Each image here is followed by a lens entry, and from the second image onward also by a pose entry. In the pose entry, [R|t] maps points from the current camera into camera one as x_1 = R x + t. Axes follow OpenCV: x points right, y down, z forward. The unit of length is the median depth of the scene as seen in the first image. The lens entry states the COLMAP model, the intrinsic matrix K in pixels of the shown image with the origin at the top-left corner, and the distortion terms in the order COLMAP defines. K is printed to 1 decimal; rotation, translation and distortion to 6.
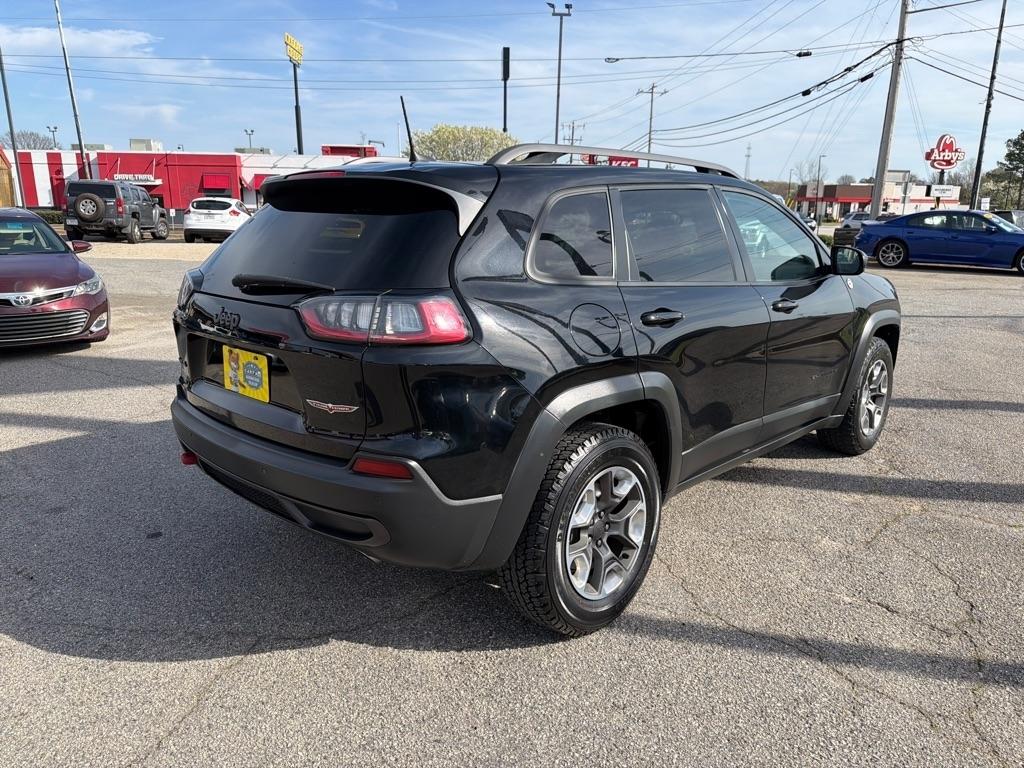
lens RADIAL K [[720.1, 0, 512.0], [0, 720.1, 384.0], [0, 0, 1]] dist [0.047669, -0.060947]
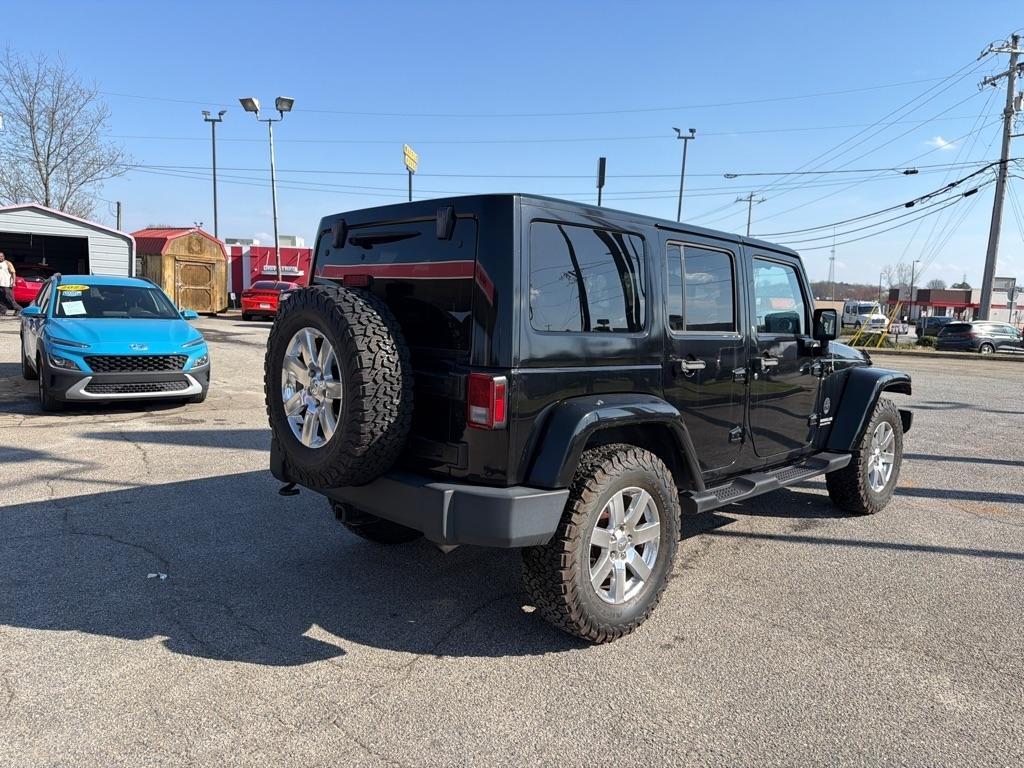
lens RADIAL K [[723.9, 0, 514.4], [0, 723.9, 378.7], [0, 0, 1]] dist [0.056440, -0.071793]
pose [[0.994930, 0.035350, -0.094156, -0.046252], [-0.047655, 0.990126, -0.131831, 0.015458], [0.088566, 0.135650, 0.986790, -0.056401]]
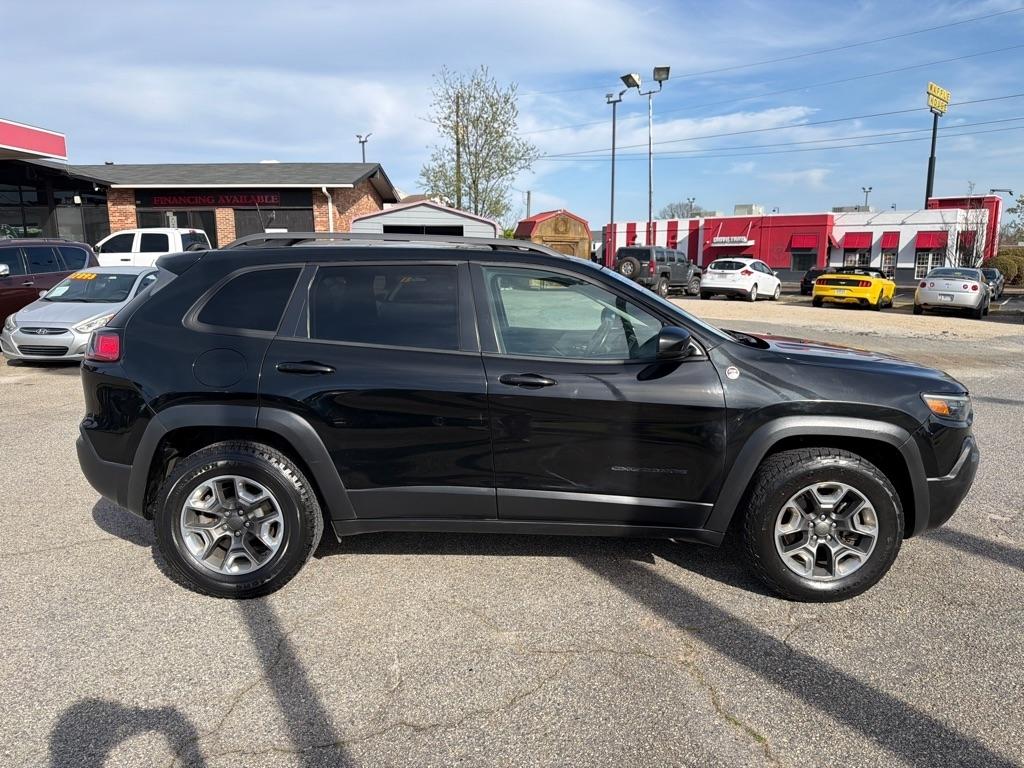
lens RADIAL K [[731.4, 0, 512.0], [0, 731.4, 384.0], [0, 0, 1]] dist [0.094949, -0.168800]
pose [[0.678695, 0.116055, -0.725193, 0.088440], [-0.173306, 0.984857, -0.004583, -0.007580], [0.713680, 0.128791, 0.688531, 0.025409]]
